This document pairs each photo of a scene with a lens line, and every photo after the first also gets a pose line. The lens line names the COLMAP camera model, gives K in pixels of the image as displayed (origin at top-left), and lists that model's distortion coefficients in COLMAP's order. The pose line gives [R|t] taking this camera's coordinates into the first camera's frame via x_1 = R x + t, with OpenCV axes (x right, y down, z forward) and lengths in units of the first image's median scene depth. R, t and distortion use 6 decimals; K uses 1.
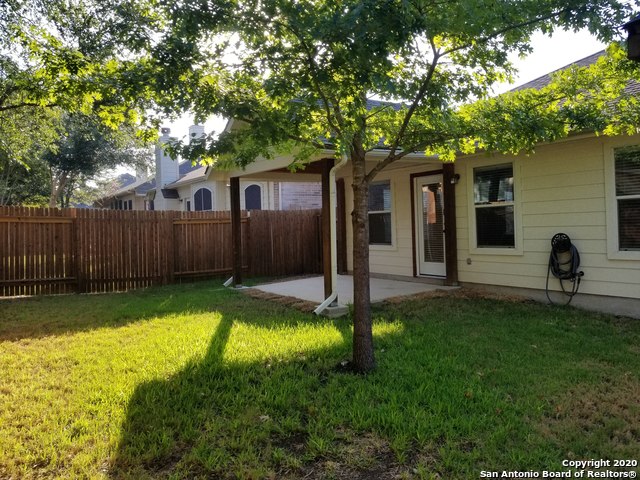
lens RADIAL K [[497.4, 0, 311.4], [0, 497.4, 234.5], [0, 0, 1]] dist [0.091479, -0.147021]
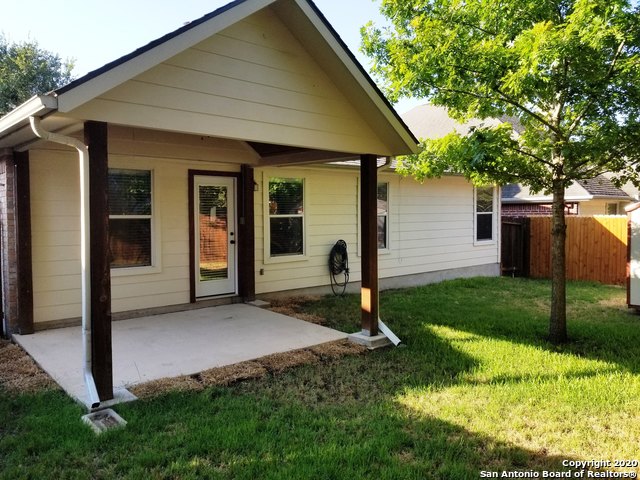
lens RADIAL K [[485.8, 0, 318.9], [0, 485.8, 232.2], [0, 0, 1]] dist [0.010911, -0.064326]
pose [[-0.115583, 0.027404, 0.992920, -0.637583], [0.053335, 0.998349, -0.021345, 0.003118], [-0.991865, 0.050490, -0.116853, 1.002096]]
